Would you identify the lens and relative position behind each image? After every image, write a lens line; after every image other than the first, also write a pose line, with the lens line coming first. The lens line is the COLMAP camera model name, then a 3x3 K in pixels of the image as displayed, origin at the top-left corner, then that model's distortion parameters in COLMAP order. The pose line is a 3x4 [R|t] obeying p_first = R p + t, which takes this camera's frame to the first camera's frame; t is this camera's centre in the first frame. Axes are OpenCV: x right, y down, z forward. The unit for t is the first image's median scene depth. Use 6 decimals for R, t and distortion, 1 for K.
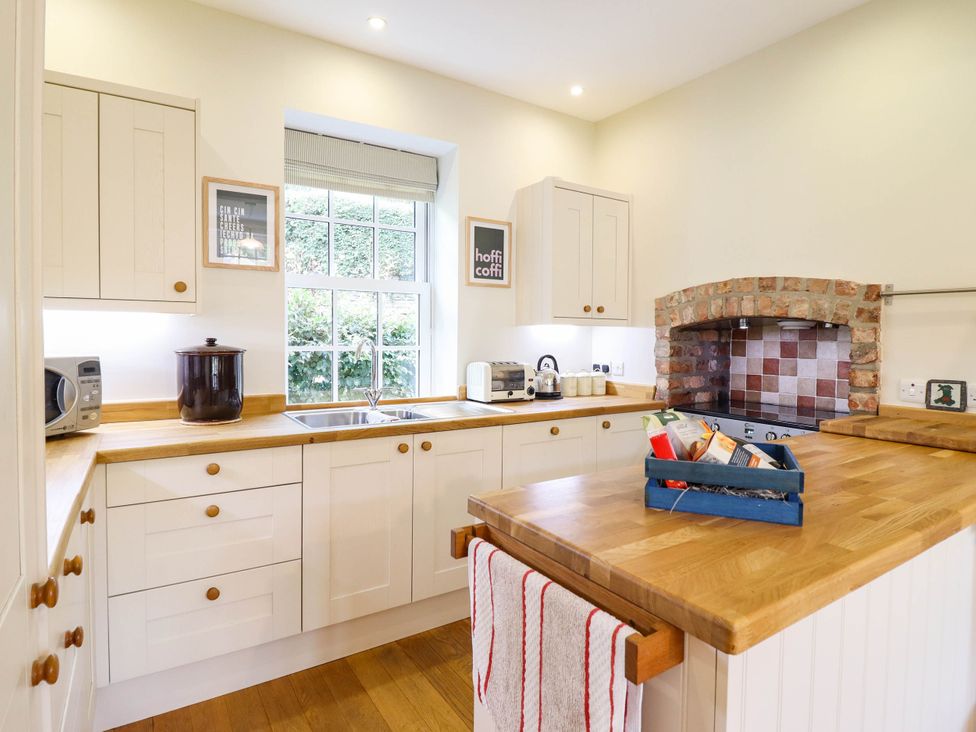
lens RADIAL K [[529.0, 0, 492.5], [0, 529.0, 351.4], [0, 0, 1]] dist [0.000526, -0.012347]
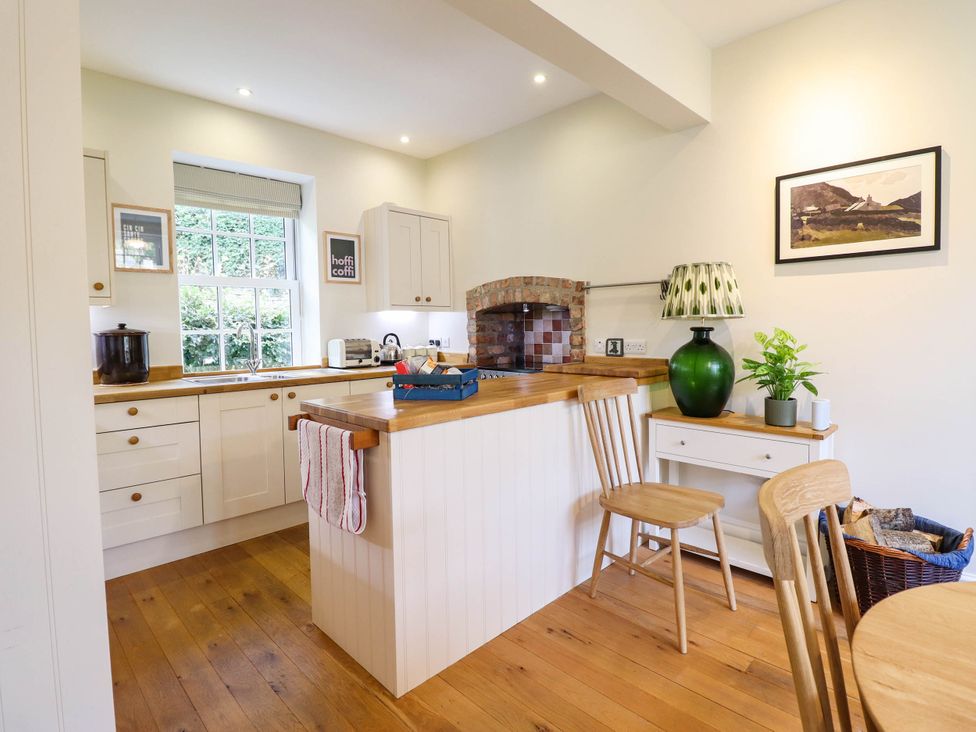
lens RADIAL K [[492.8, 0, 486.3], [0, 492.8, 350.5], [0, 0, 1]] dist [-0.000938, -0.012902]
pose [[0.980005, -0.031998, 0.196381, 0.106811], [0.027935, 0.999335, 0.023426, 0.031624], [-0.197000, -0.017471, 0.980248, -0.330663]]
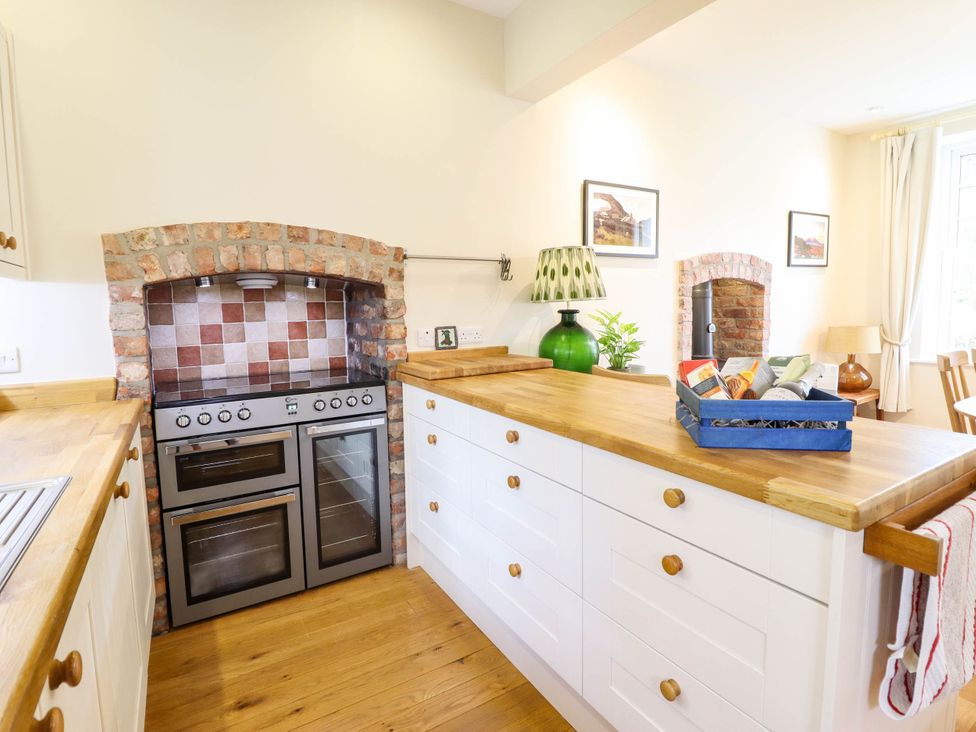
lens RADIAL K [[512.3, 0, 493.3], [0, 512.3, 350.9], [0, 0, 1]] dist [0.000511, -0.010869]
pose [[0.031003, -0.102297, 0.994271, -0.296630], [0.047201, 0.993789, 0.100775, -0.005856], [-0.998404, 0.043806, 0.035639, 0.594389]]
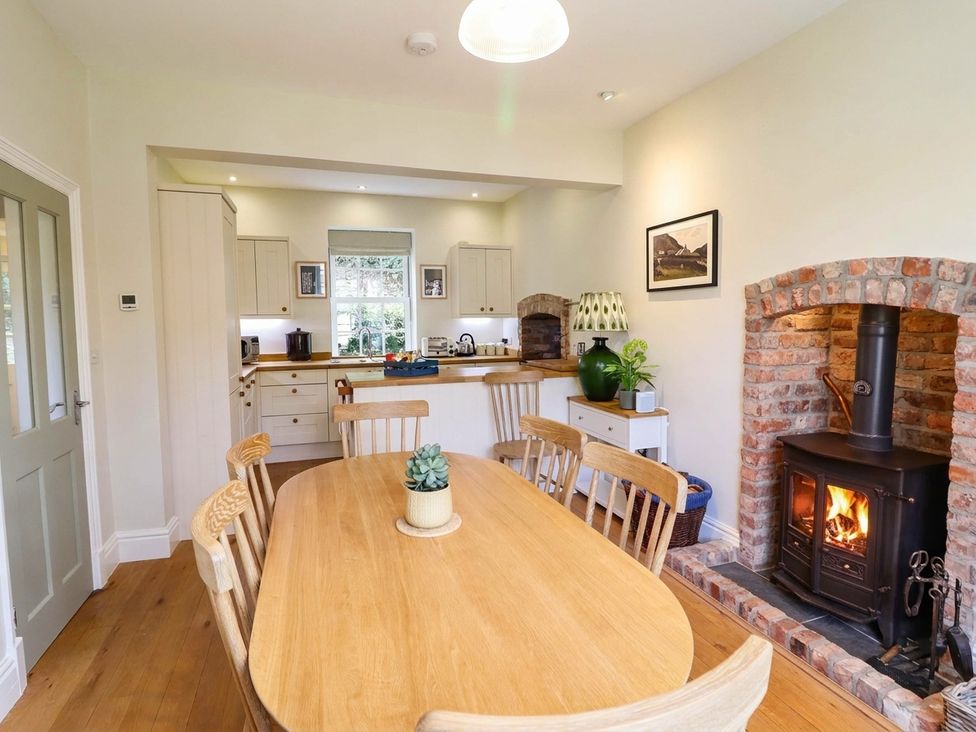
lens RADIAL K [[512.3, 0, 493.3], [0, 512.3, 350.9], [0, 0, 1]] dist [0.000511, -0.010869]
pose [[0.970752, -0.003203, -0.240063, 0.727348], [0.011707, 0.999353, 0.034007, 0.008263], [0.239799, -0.035822, 0.970161, -0.870832]]
